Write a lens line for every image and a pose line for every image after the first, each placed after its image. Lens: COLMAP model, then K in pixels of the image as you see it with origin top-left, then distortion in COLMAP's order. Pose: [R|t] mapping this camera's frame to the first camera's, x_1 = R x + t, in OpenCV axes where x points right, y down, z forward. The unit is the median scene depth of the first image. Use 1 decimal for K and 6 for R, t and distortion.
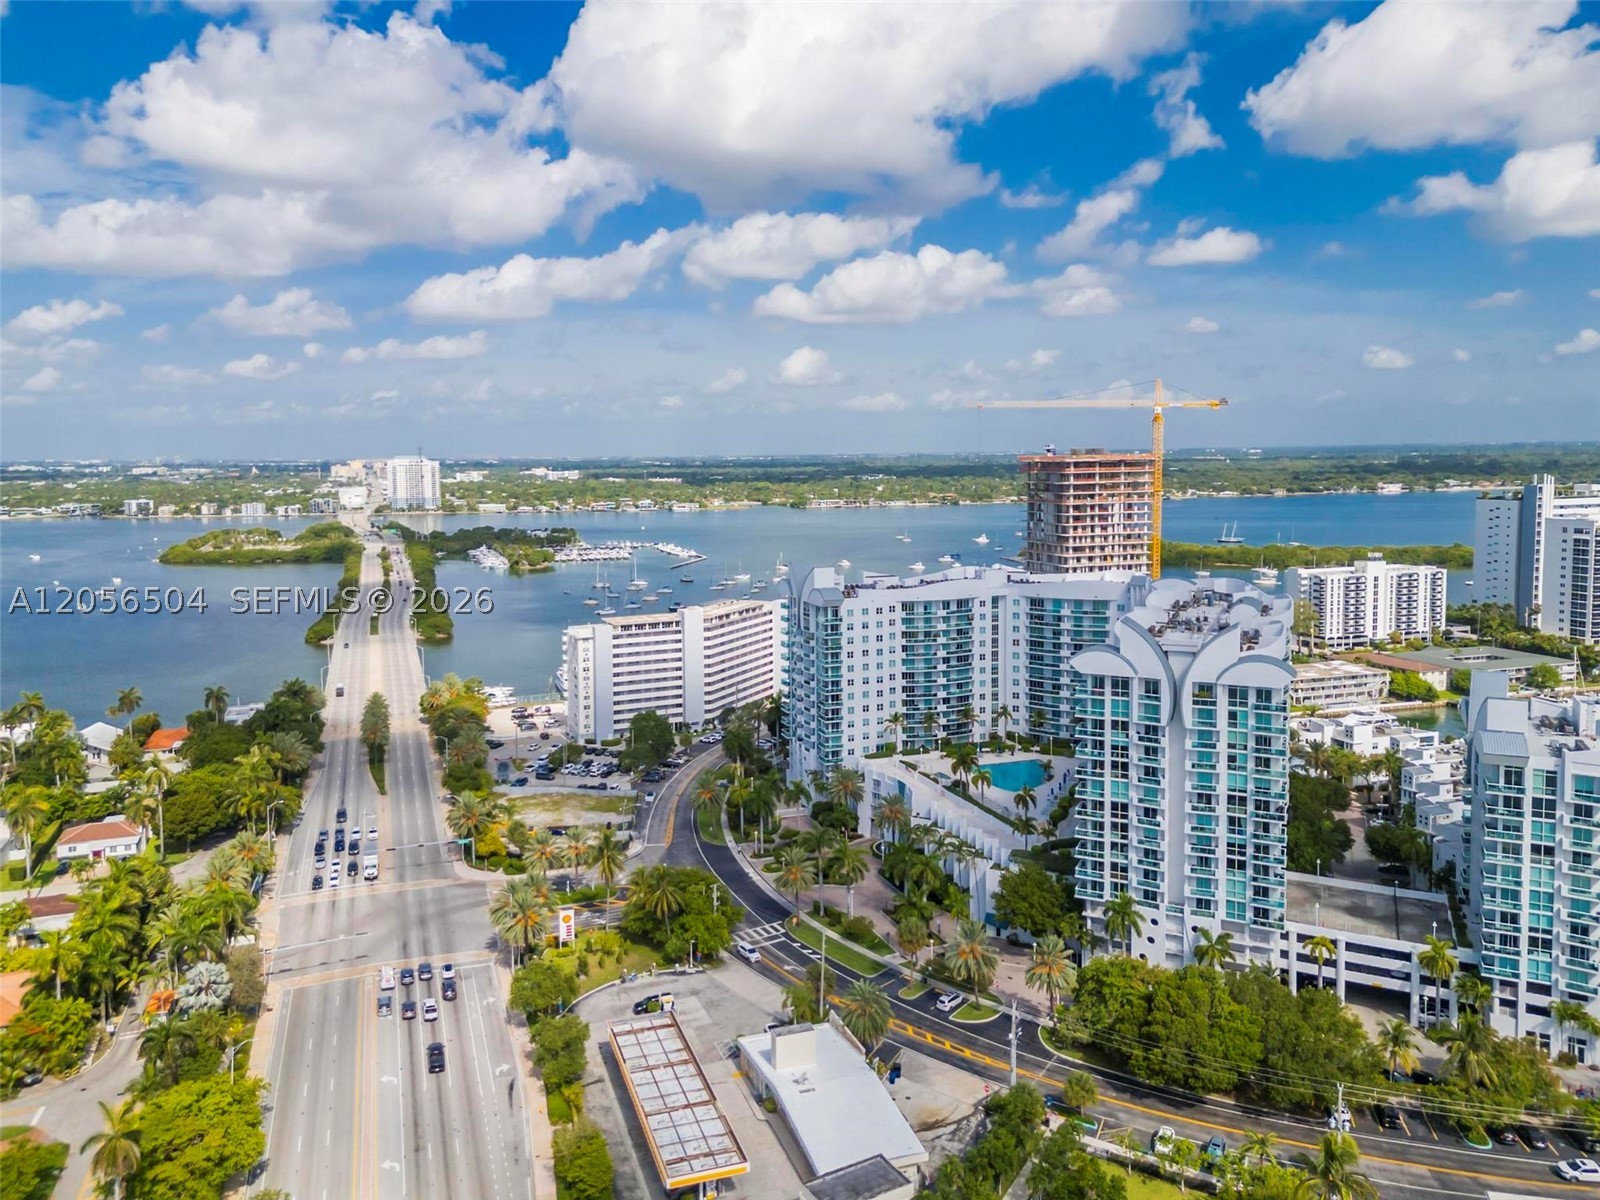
lens RADIAL K [[1142.4, 0, 736.2], [0, 1142.4, 559.8], [0, 0, 1]] dist [0.074762, -0.025115]
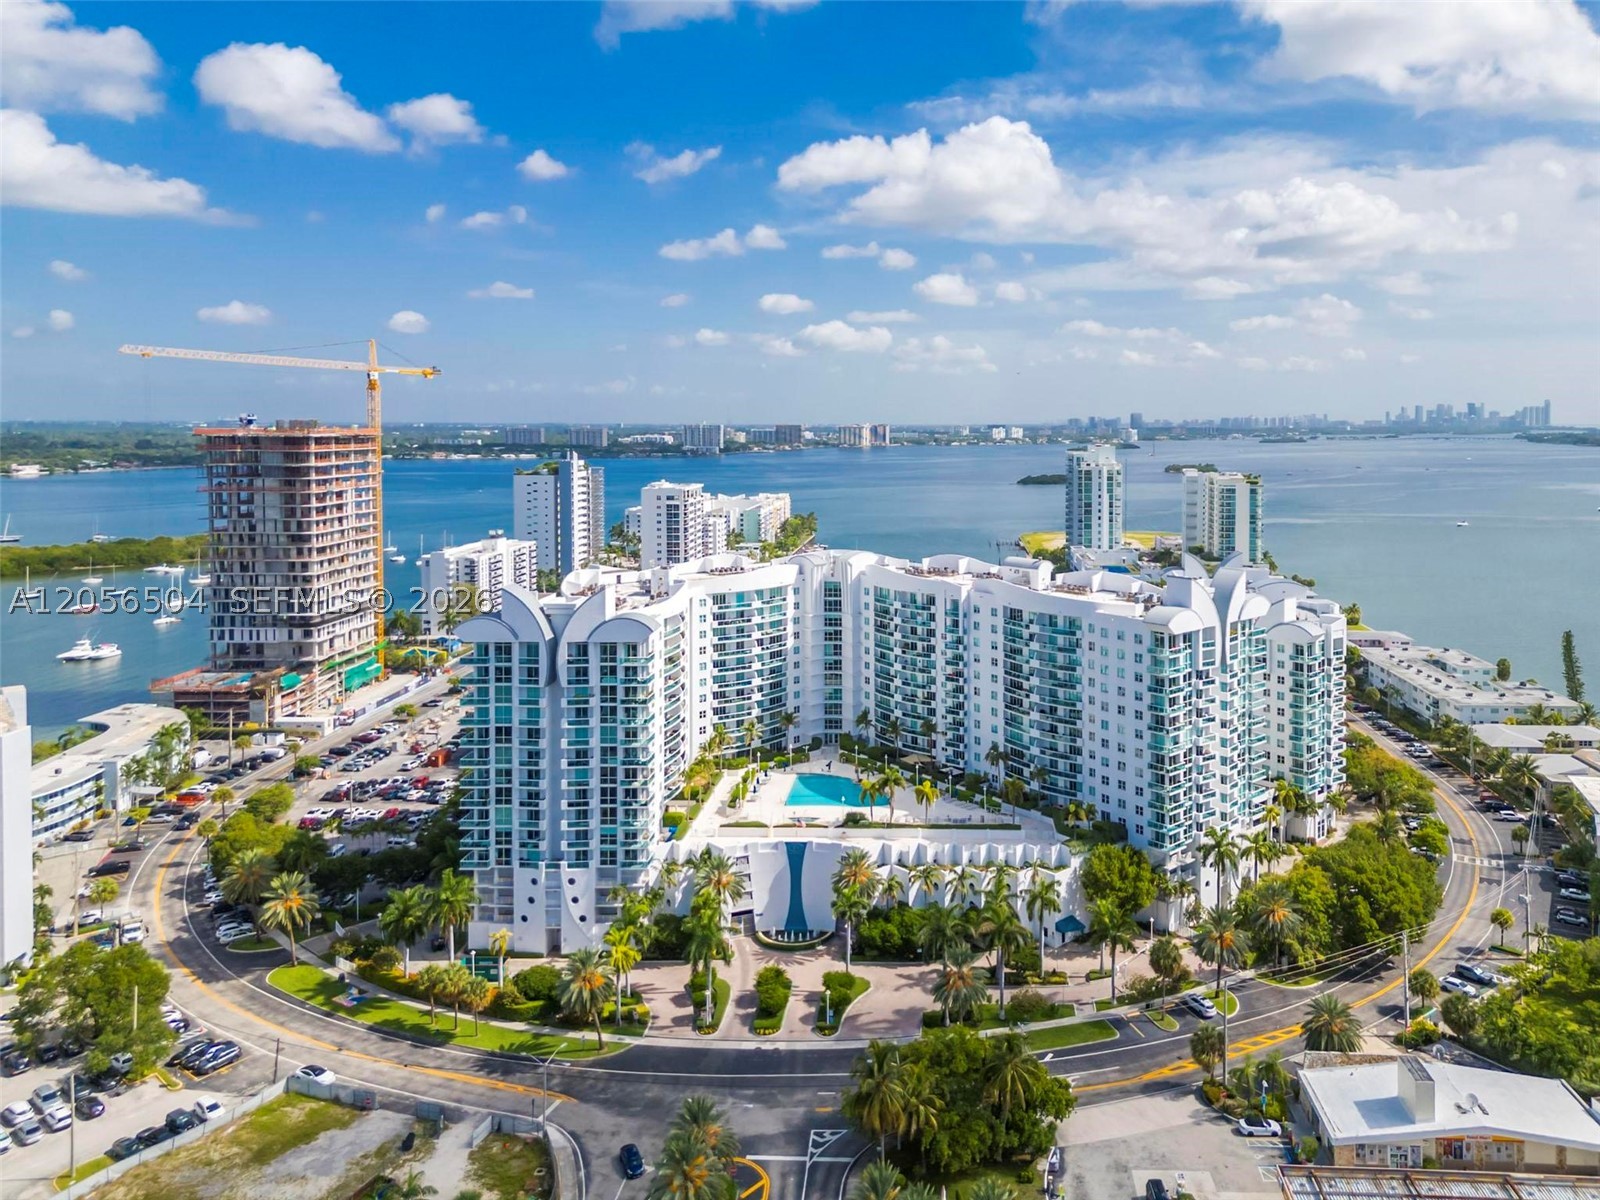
lens RADIAL K [[1174.7, 0, 922.2], [0, 1174.7, 468.3], [0, 0, 1]] dist [0.053946, 0.002013]
pose [[0.313266, -0.022374, 0.949402, -0.734157], [0.081030, 0.996706, -0.003248, -0.063336], [-0.946202, 0.077948, 0.314047, 0.805692]]
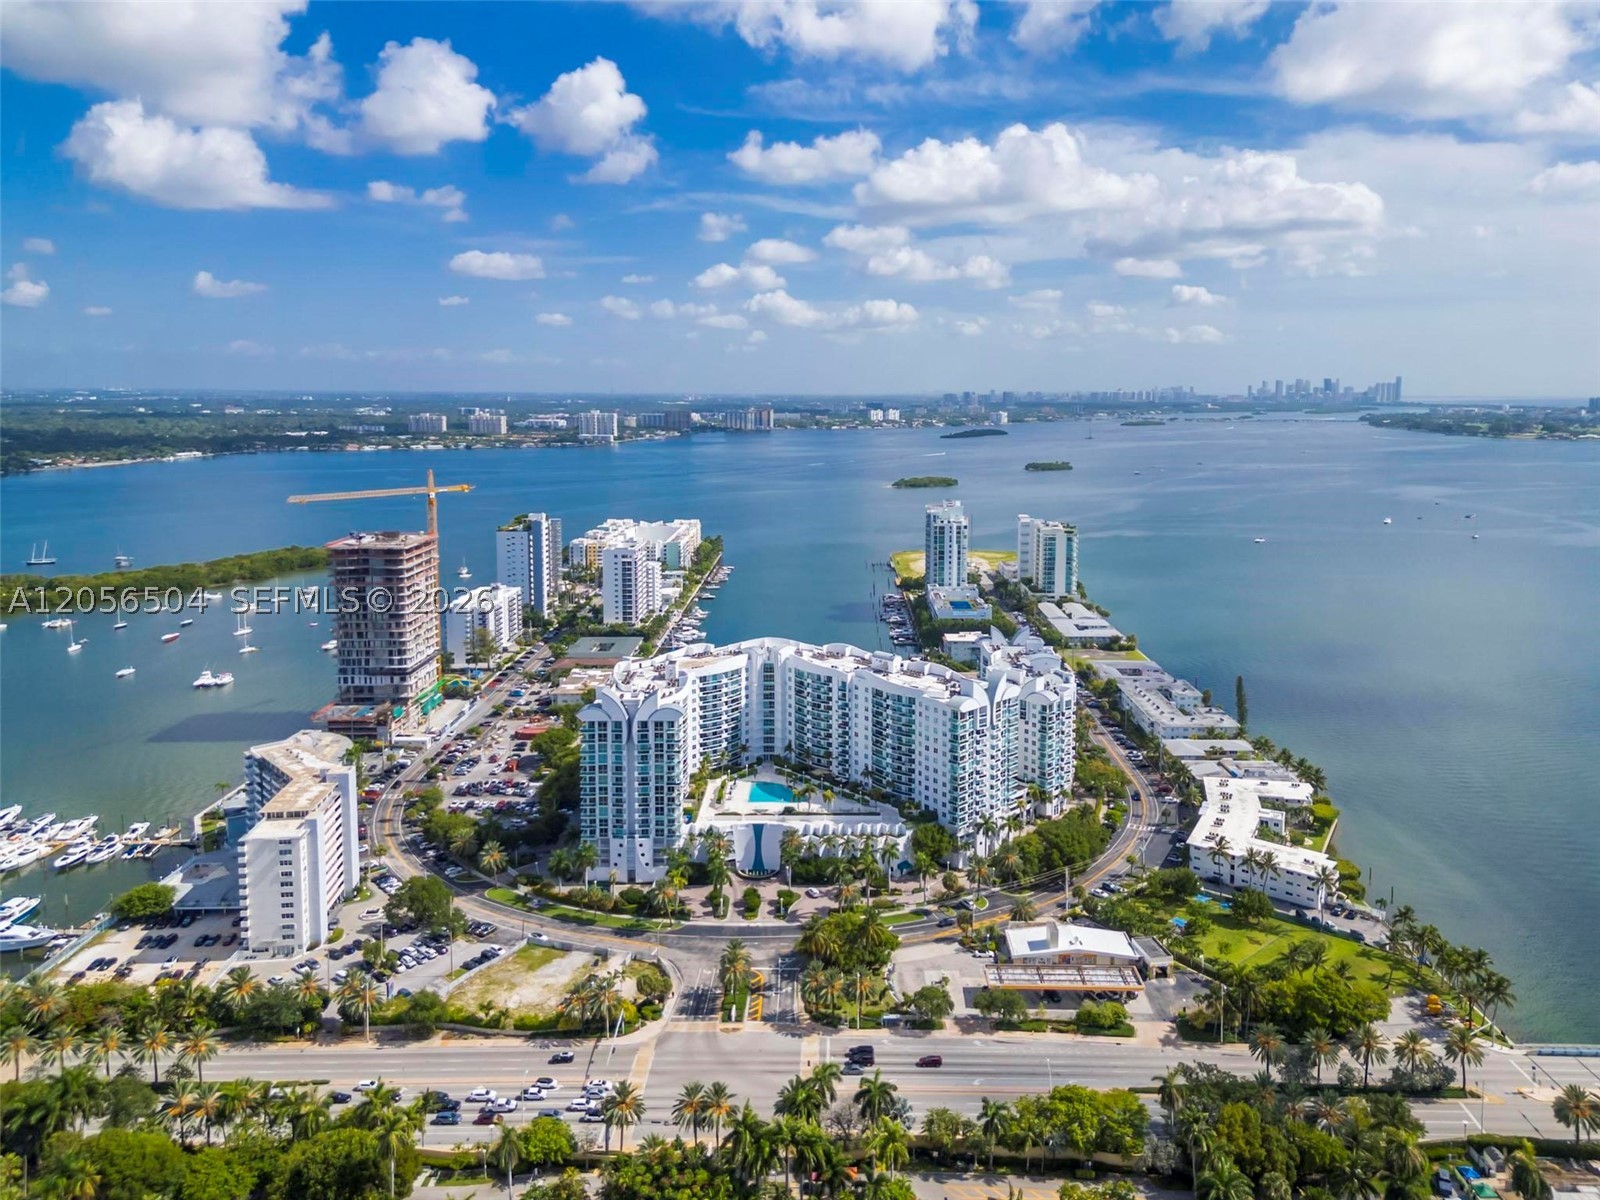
lens RADIAL K [[1157.6, 0, 833.8], [0, 1157.6, 531.6], [0, 0, 1]] dist [0.081790, -0.004987]
pose [[0.286982, -0.104868, 0.952178, -1.481356], [0.079557, 0.993165, 0.085404, -0.361357], [-0.954627, 0.051243, 0.293364, 0.573680]]
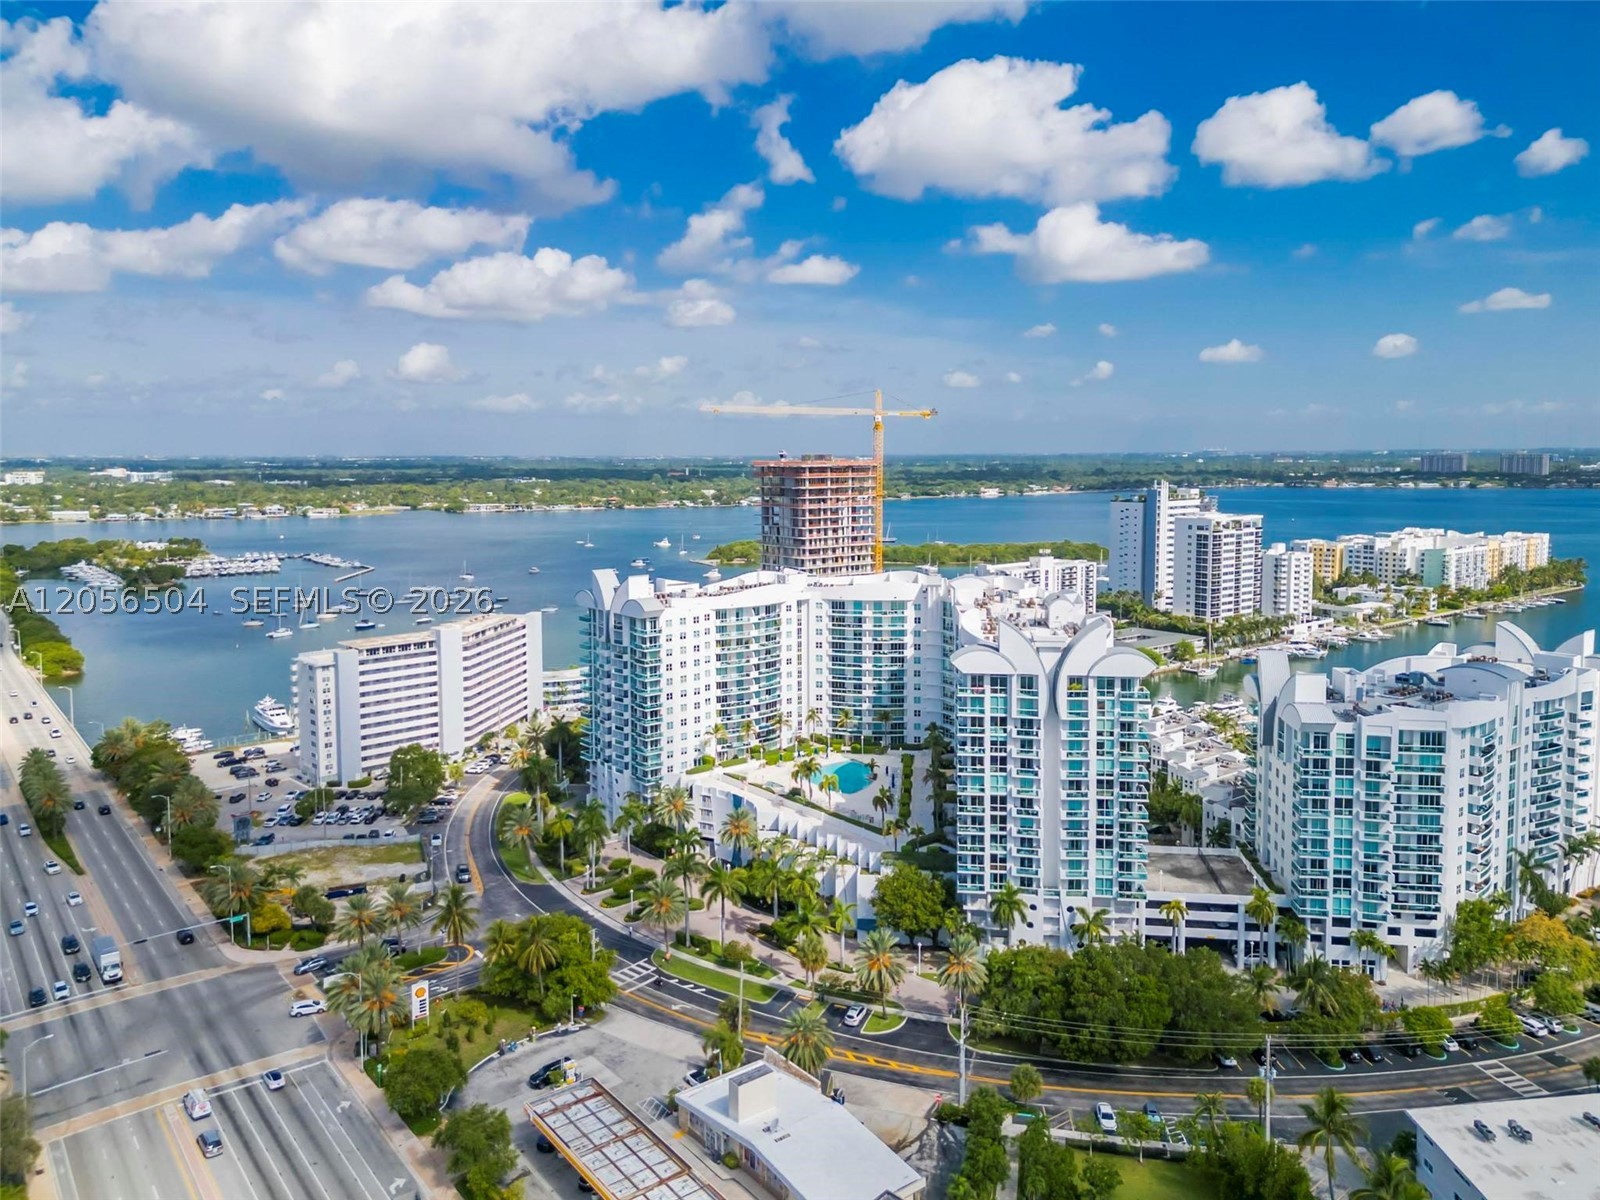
lens RADIAL K [[1154.1, 0, 781.8], [0, 1154.1, 555.1], [0, 0, 1]] dist [0.075370, -0.027639]
pose [[0.938733, -0.021917, 0.343948, -0.191396], [0.024584, 0.999692, -0.003396, -0.007182], [-0.343767, 0.011644, 0.938983, 0.078326]]
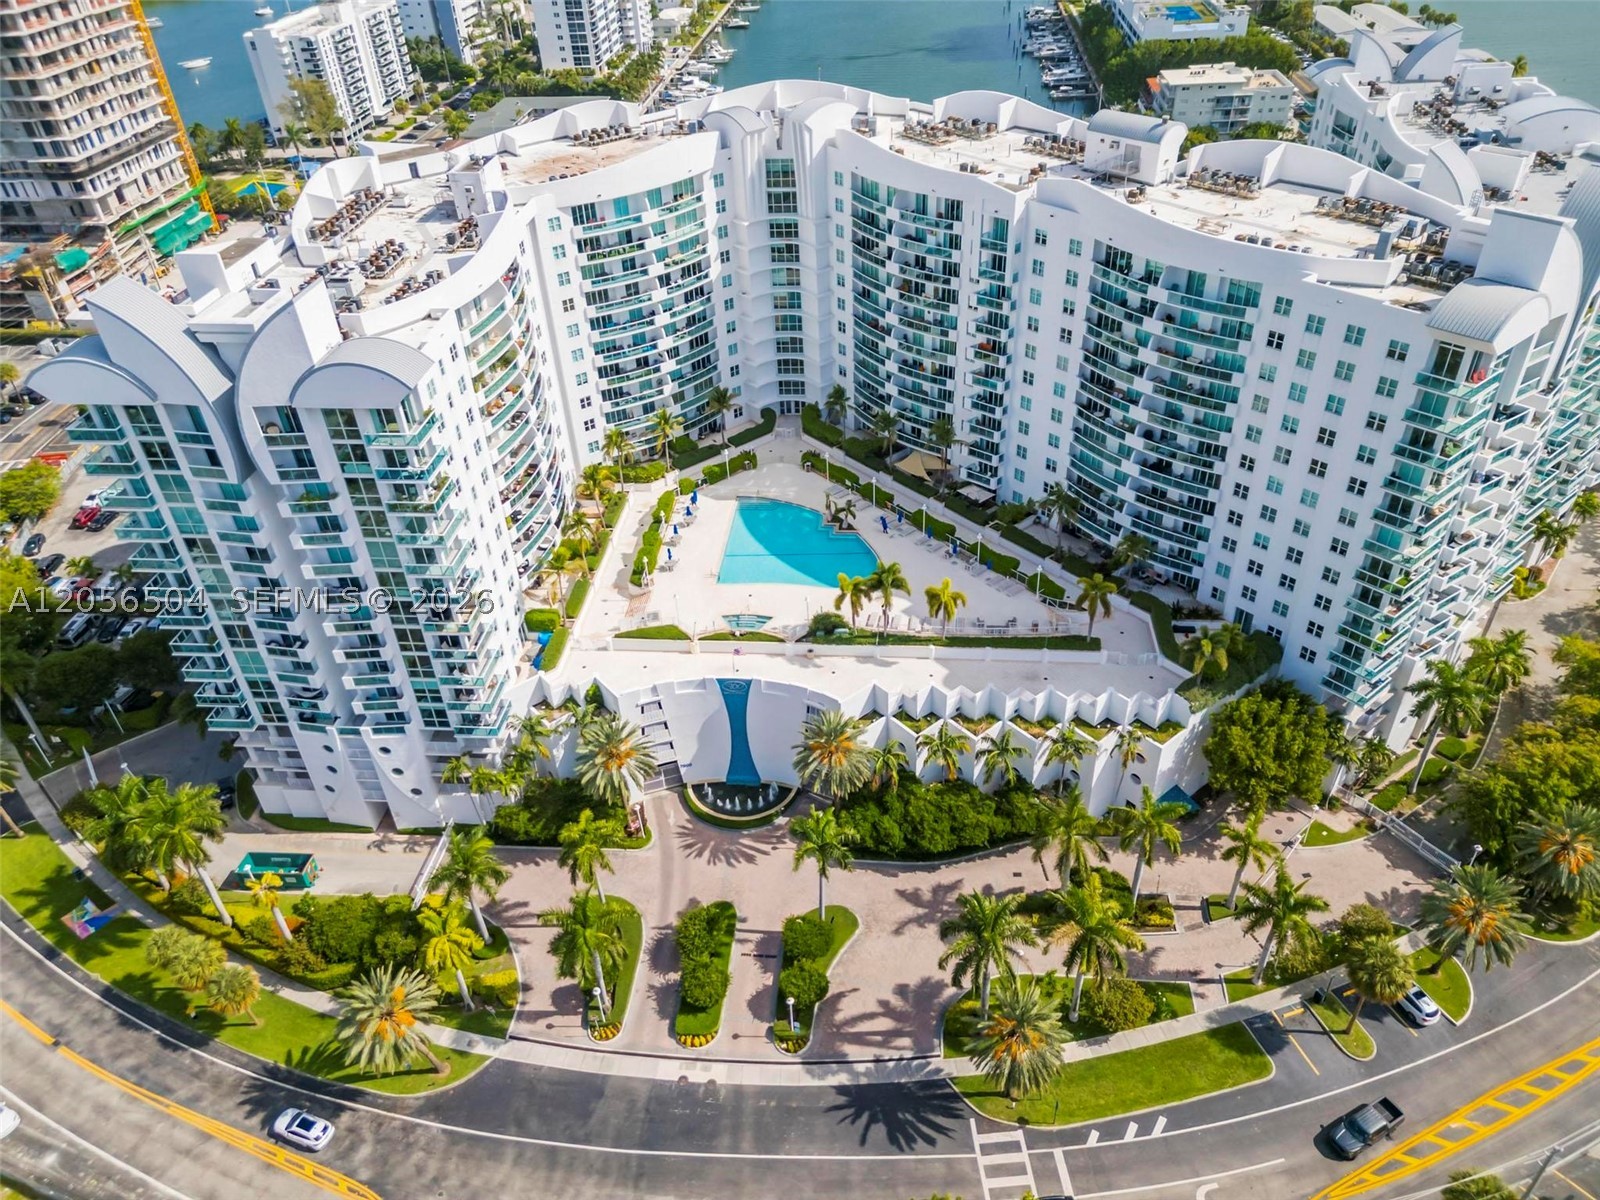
lens RADIAL K [[1113.6, 0, 797.1], [0, 1113.6, 595.5], [0, 0, 1]] dist [0.079791, -0.020637]
pose [[0.381463, -0.543768, 0.747531, -0.223768], [0.121537, 0.831163, 0.542584, -0.111298], [-0.916360, -0.116123, 0.383146, 0.996352]]
